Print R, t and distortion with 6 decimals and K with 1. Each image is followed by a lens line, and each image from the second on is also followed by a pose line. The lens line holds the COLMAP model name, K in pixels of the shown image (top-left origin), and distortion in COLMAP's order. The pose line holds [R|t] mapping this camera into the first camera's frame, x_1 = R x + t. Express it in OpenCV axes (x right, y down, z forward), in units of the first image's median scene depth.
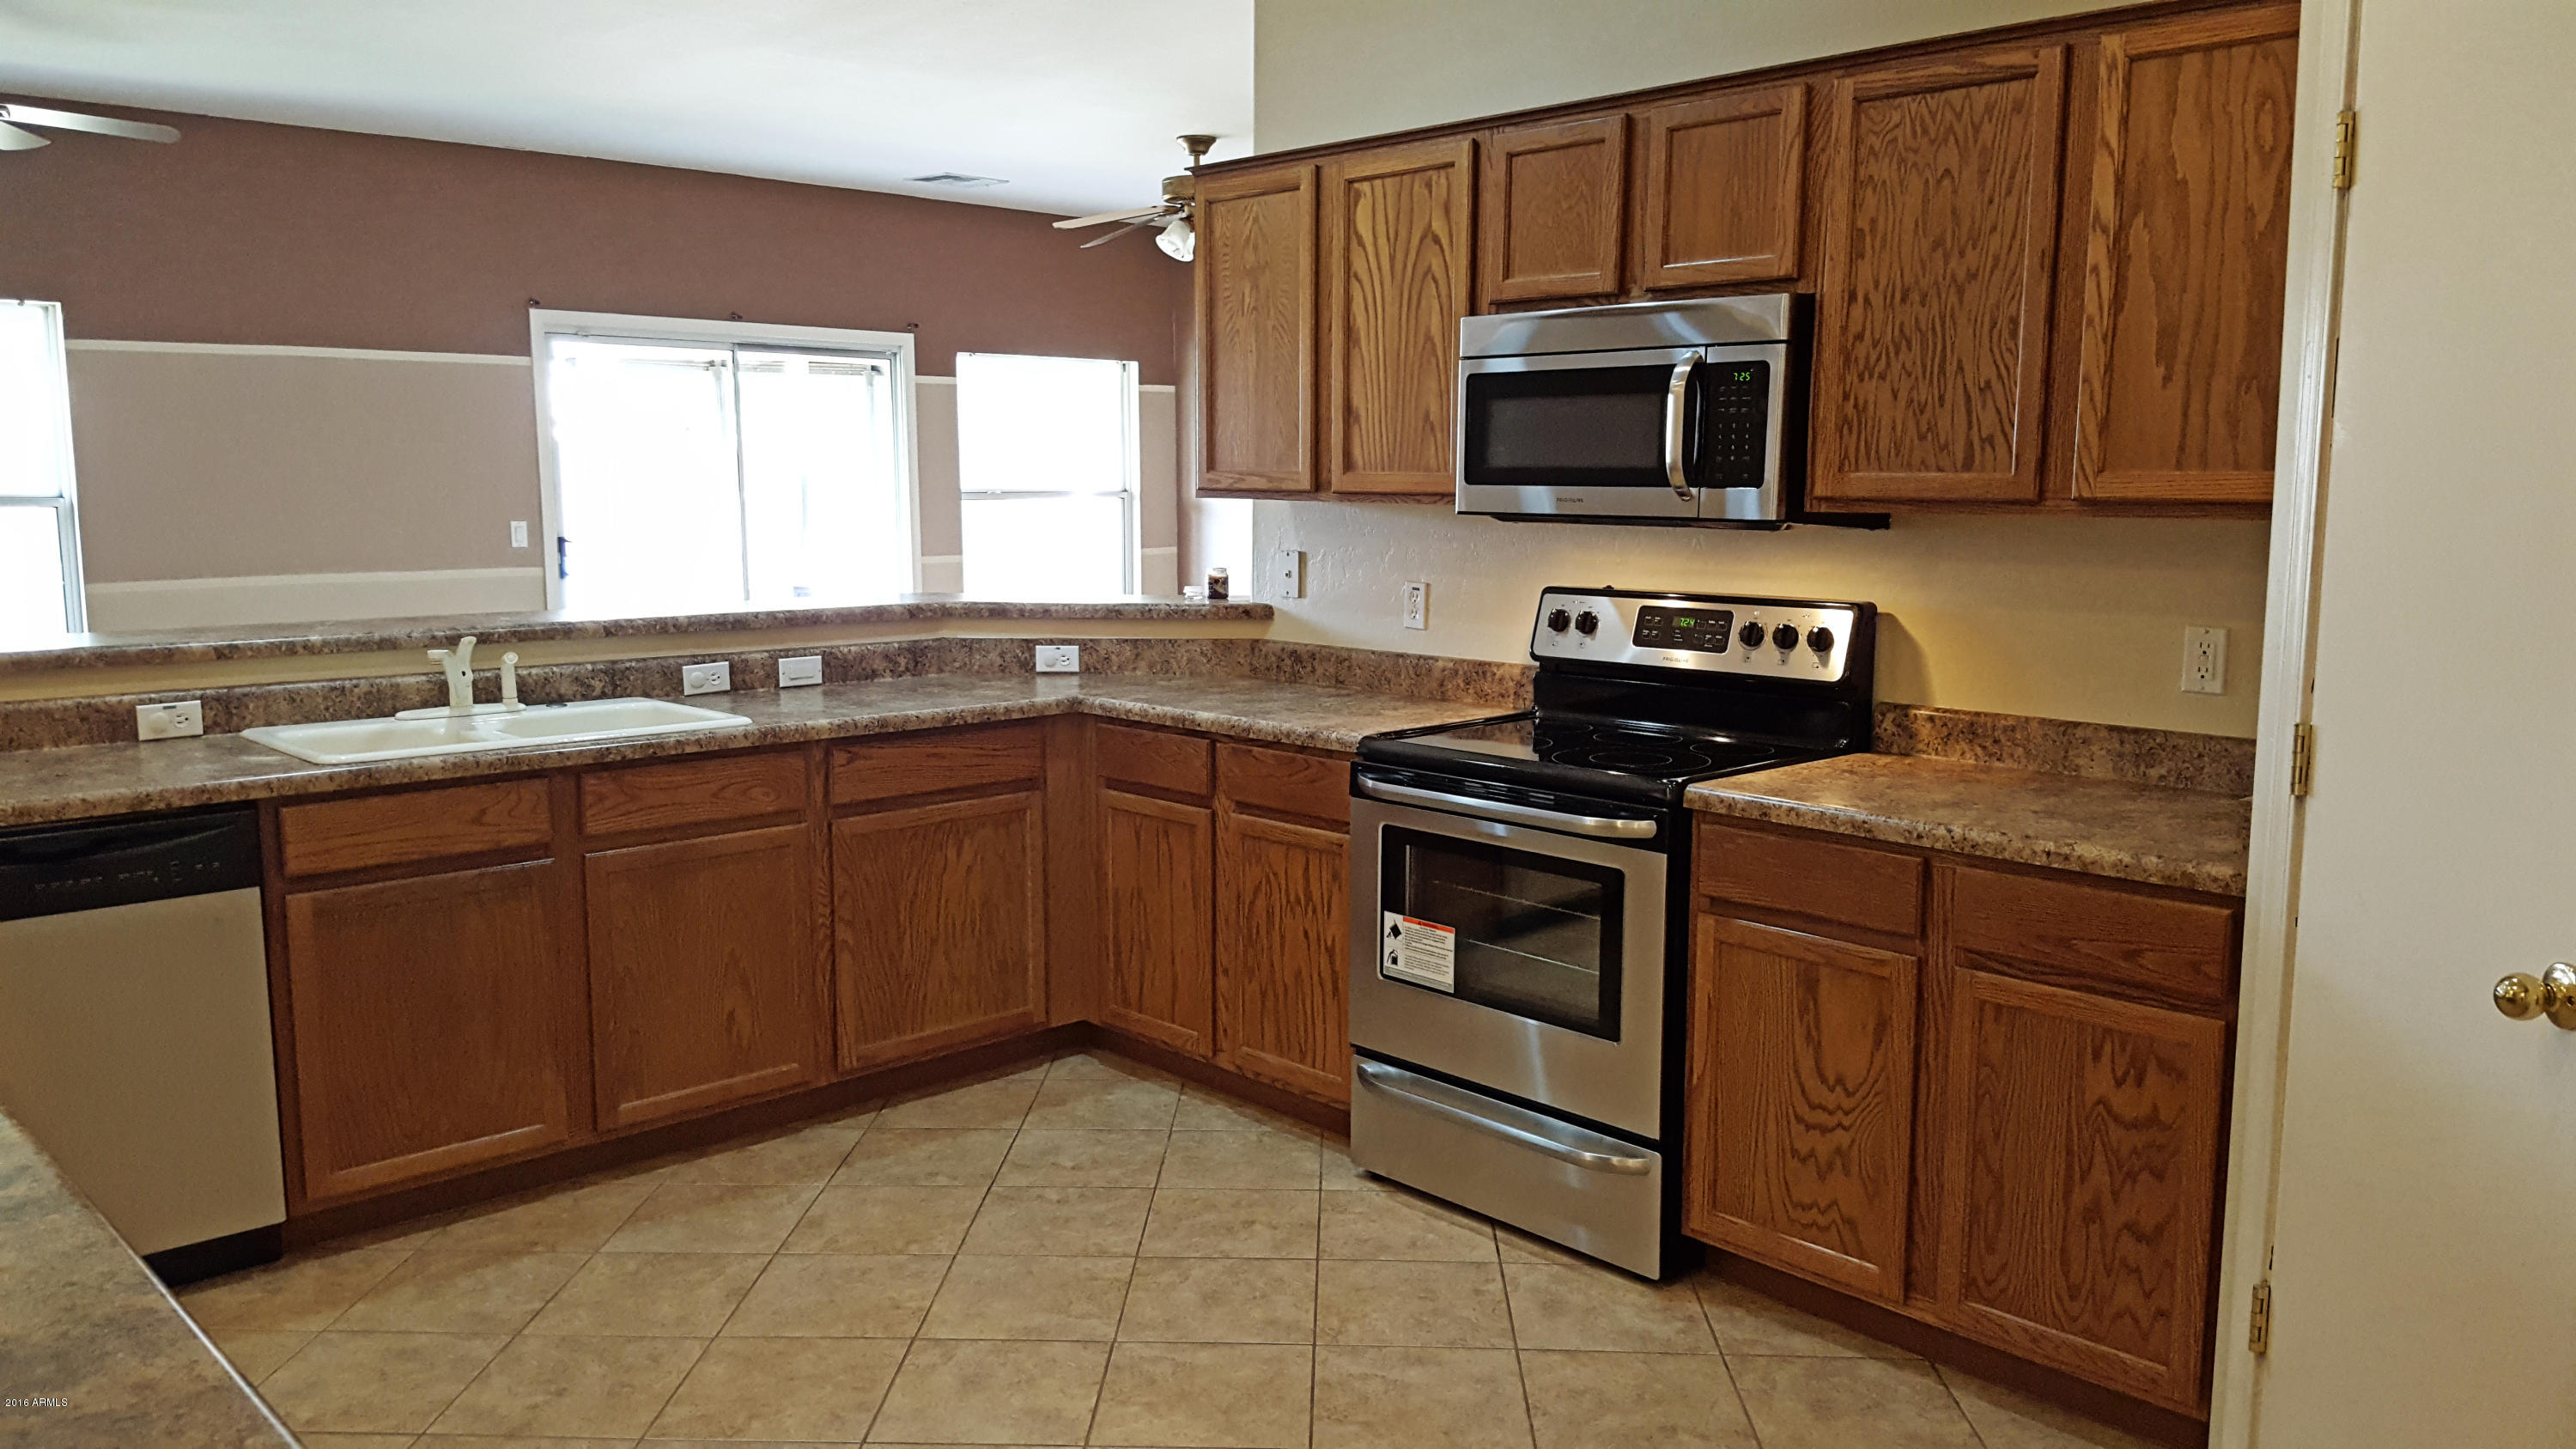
lens RADIAL K [[1908.6, 0, 1277.9], [0, 1908.6, 742.8], [0, 0, 1]] dist [0.101685, -0.028569]
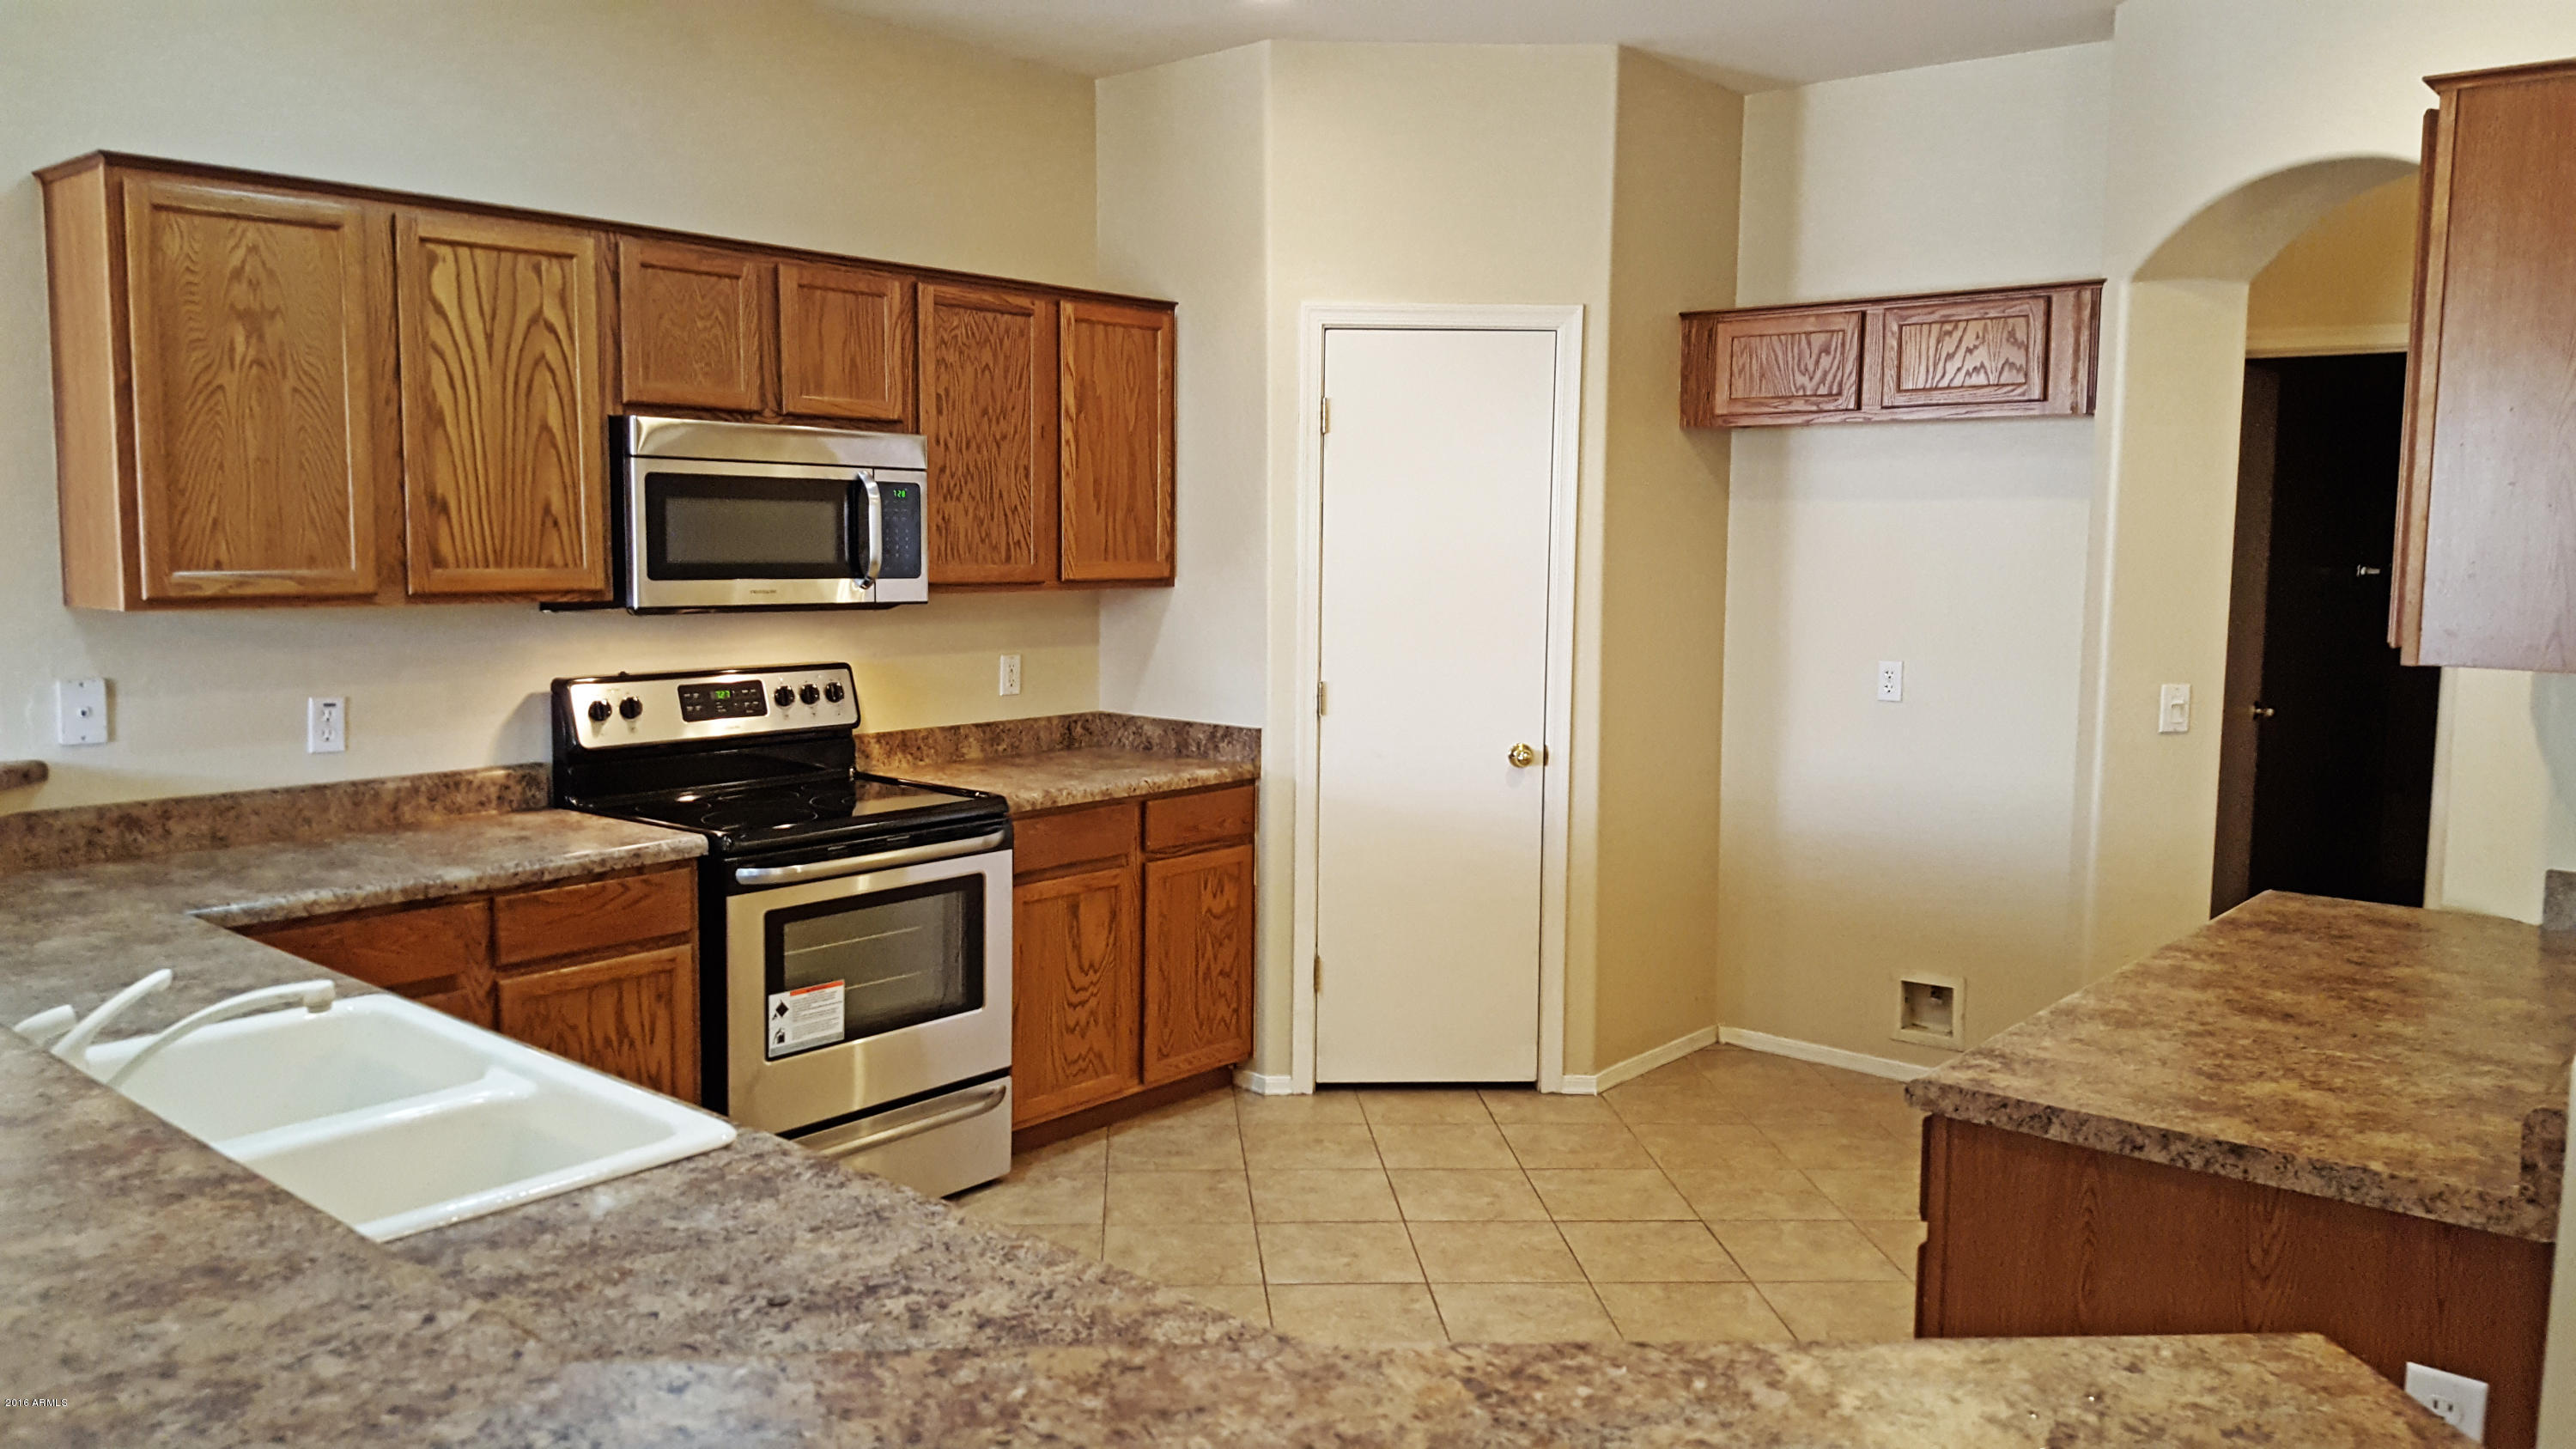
lens RADIAL K [[1908.6, 0, 1272.7], [0, 1908.6, 719.7], [0, 0, 1]] dist [0.101685, -0.028569]
pose [[-0.114902, -0.108326, 0.987453, -0.963856], [0.132991, 0.983411, 0.123357, -0.146786], [-0.984434, 0.145496, -0.098590, 0.797881]]
